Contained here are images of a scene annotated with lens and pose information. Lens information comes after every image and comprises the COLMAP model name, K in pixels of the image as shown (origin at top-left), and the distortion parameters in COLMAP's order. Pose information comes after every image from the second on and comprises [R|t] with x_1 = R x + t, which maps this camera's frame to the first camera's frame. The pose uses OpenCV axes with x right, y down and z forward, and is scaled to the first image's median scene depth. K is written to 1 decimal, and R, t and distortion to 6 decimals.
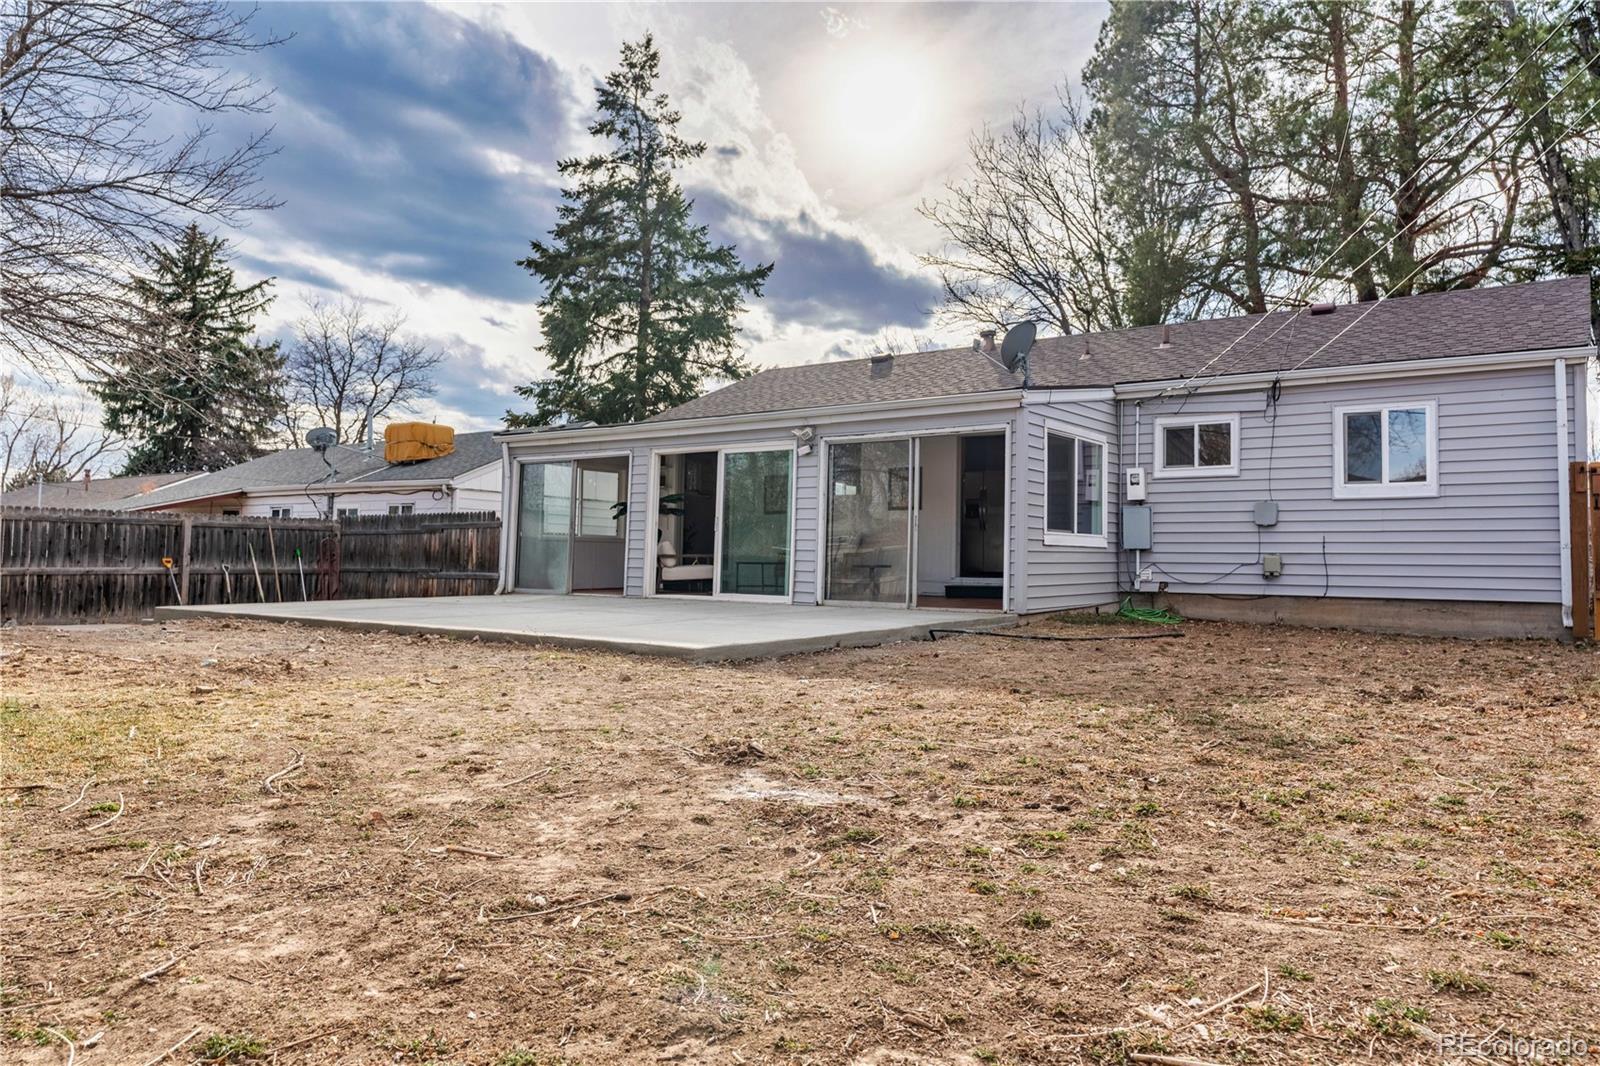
lens RADIAL K [[1086.2, 0, 797.9], [0, 1086.2, 495.2], [0, 0, 1]] dist [-0.007477, -0.001806]
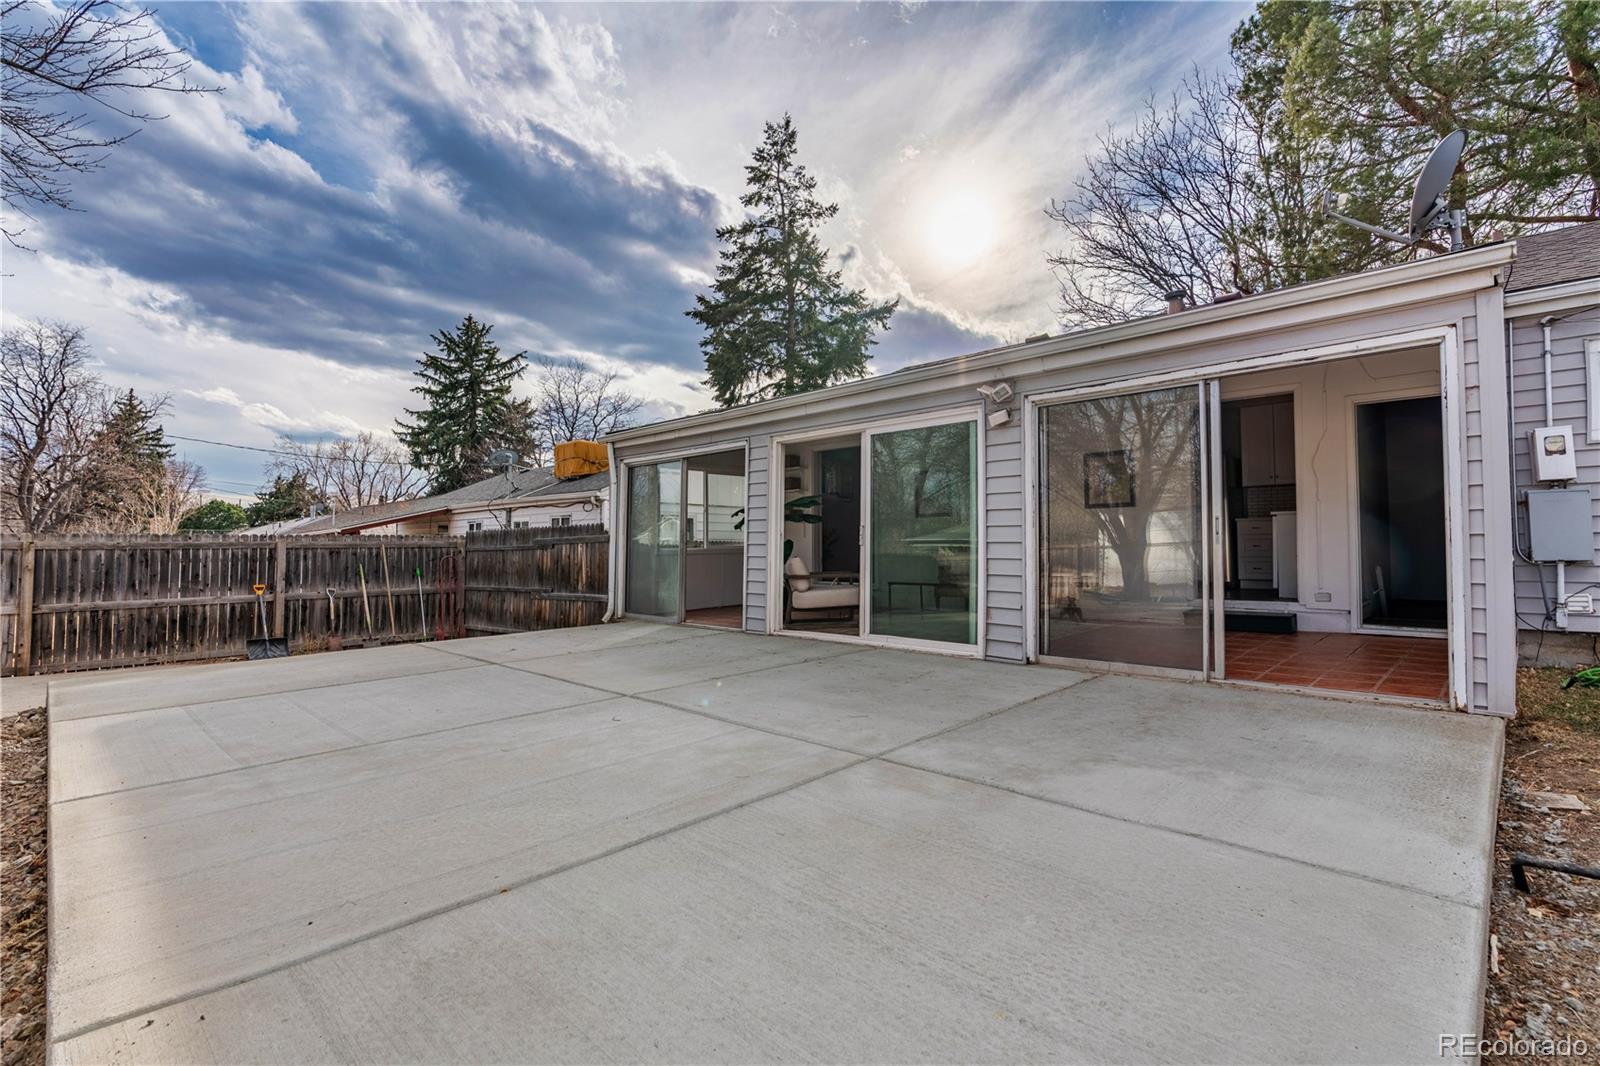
lens RADIAL K [[735.1, 0, 801.1], [0, 735.1, 531.0], [0, 0, 1]] dist [-0.011141, 0.003991]
pose [[0.988873, -0.025270, -0.146601, -0.023382], [0.031076, 0.998815, 0.037445, 0.002485], [0.145481, -0.041584, 0.988487, 0.276458]]
